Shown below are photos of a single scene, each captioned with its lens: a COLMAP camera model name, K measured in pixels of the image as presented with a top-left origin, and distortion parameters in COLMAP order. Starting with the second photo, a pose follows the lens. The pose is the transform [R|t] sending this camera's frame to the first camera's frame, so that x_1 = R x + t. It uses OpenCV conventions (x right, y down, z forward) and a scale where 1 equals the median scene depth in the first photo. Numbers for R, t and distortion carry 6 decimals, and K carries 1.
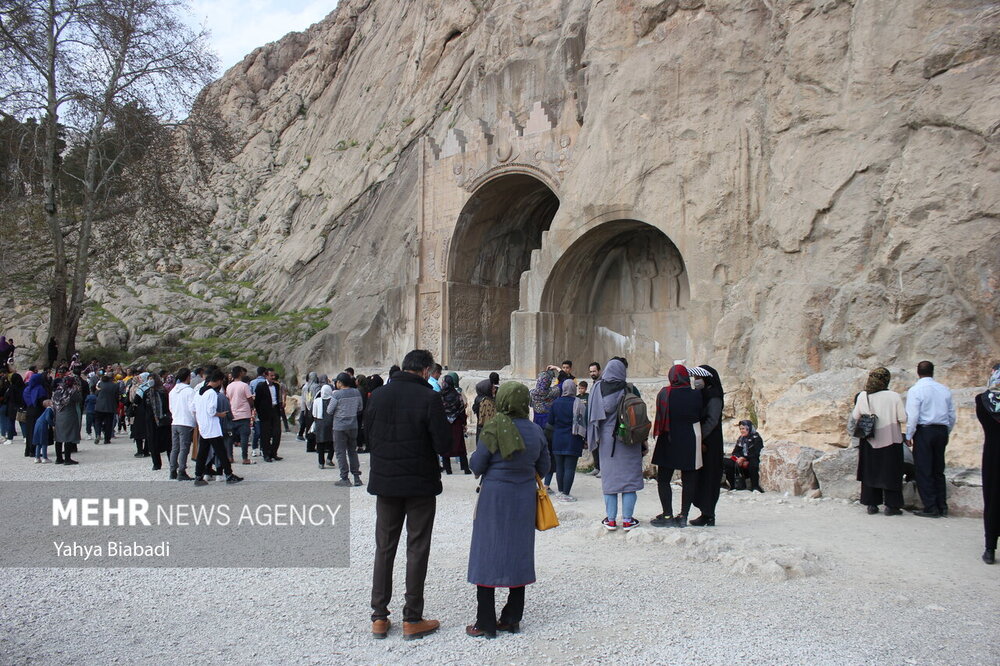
lens RADIAL K [[828.5, 0, 495.8], [0, 828.5, 329.4], [0, 0, 1]] dist [-0.167111, 0.147590]
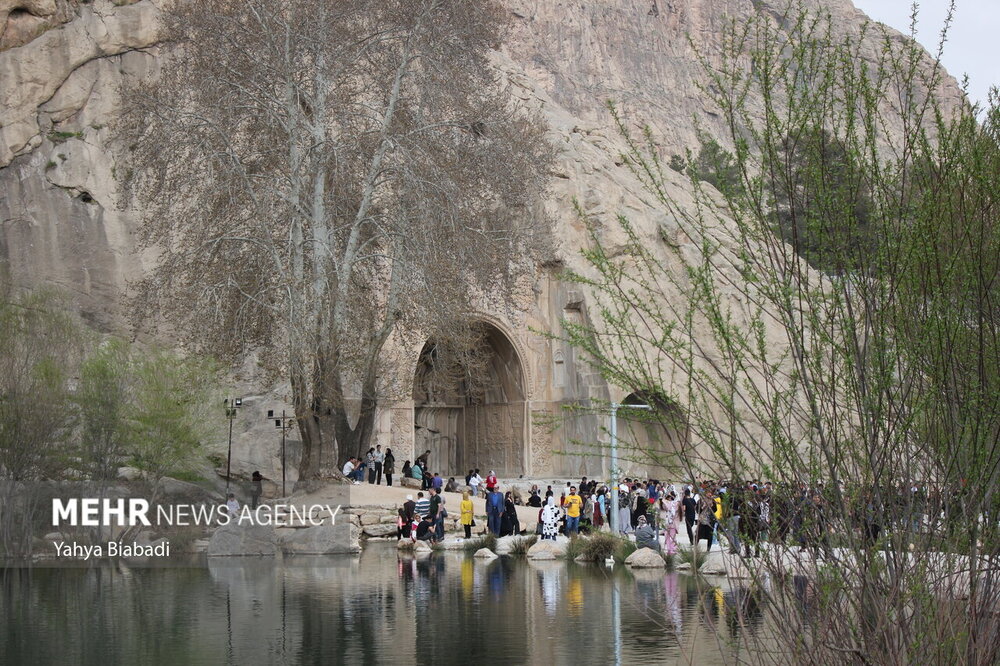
lens RADIAL K [[1942.5, 0, 500.2], [0, 1942.5, 327.7], [0, 0, 1]] dist [-0.039292, 0.000000]
pose [[0.170040, 0.069303, 0.982997, -2.947407], [-0.052601, 0.996740, -0.061173, -0.001078], [-0.984032, -0.041304, 0.173131, 0.481074]]
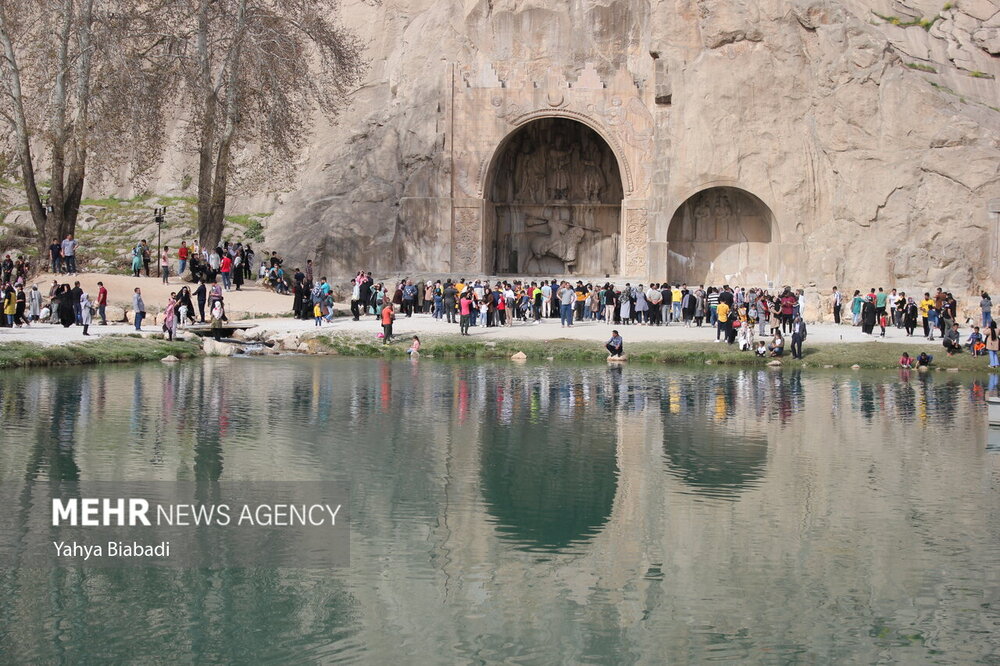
lens RADIAL K [[1788.5, 0, 497.0], [0, 1788.5, 312.4], [0, 0, 1]] dist [0.029406, 0.000000]
pose [[0.764954, -0.006408, 0.644053, -1.850438], [-0.052537, 0.995998, 0.072310, -0.091197], [-0.641938, -0.089150, 0.761556, -1.038772]]
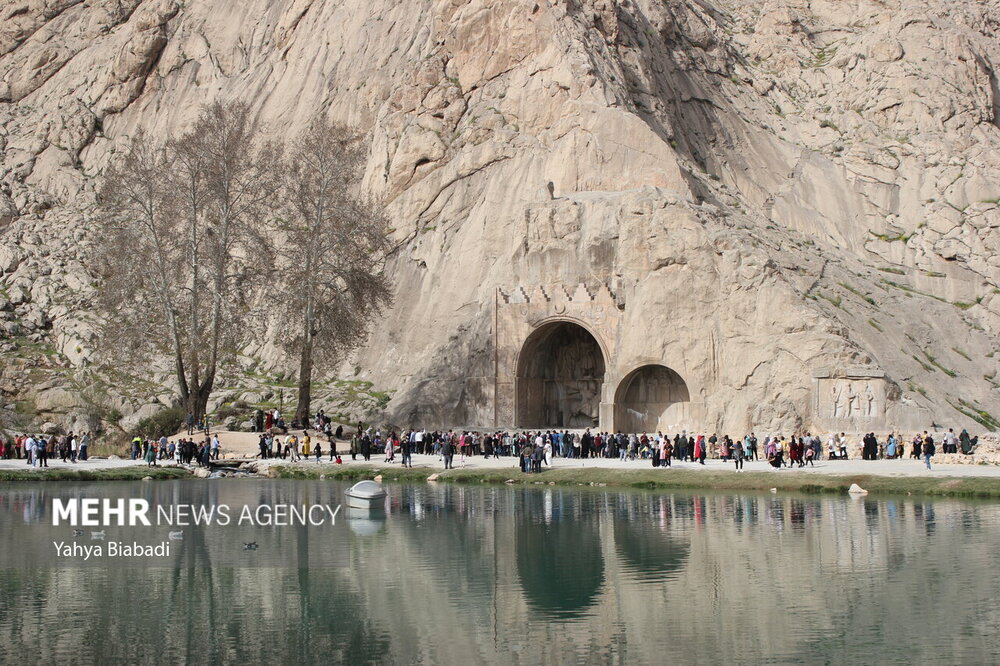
lens RADIAL K [[1368.1, 0, 492.3], [0, 1368.1, 328.7], [0, 0, 1]] dist [-0.043887, 0.000000]
pose [[0.934704, 0.022620, 0.354705, -1.256240], [-0.019385, 0.999732, -0.012670, -0.136271], [-0.354897, 0.004967, 0.934892, -1.853993]]
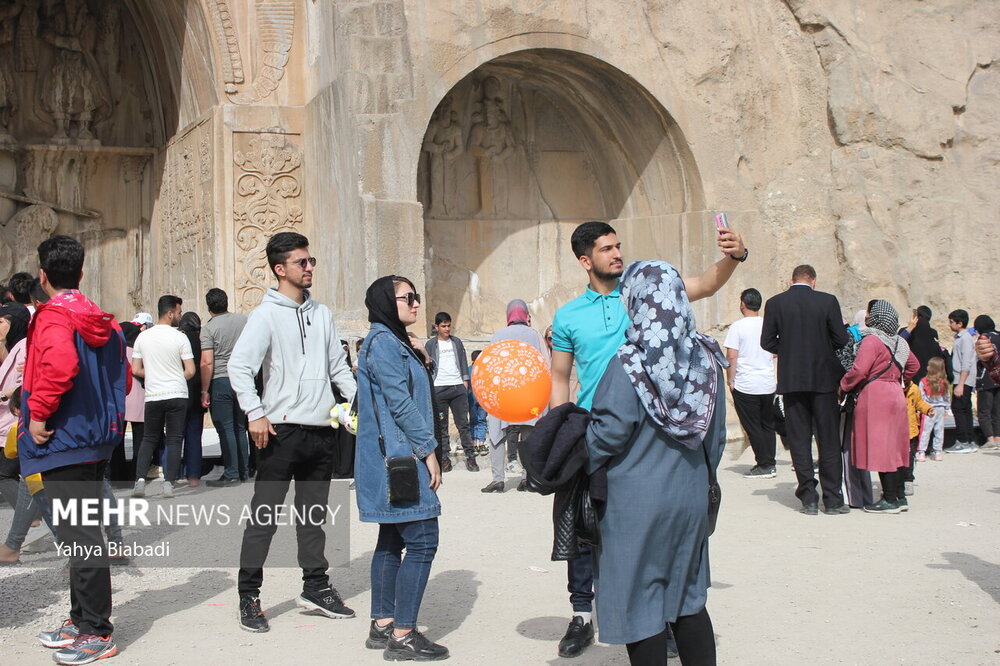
lens RADIAL K [[1491.3, 0, 500.1], [0, 1491.3, 325.6], [0, 0, 1]] dist [-0.019763, 0.000000]
pose [[0.374301, 0.005240, 0.927293, -0.616218], [-0.032683, 0.999437, 0.007544, 0.035632], [-0.926731, -0.033130, 0.374261, 0.509809]]
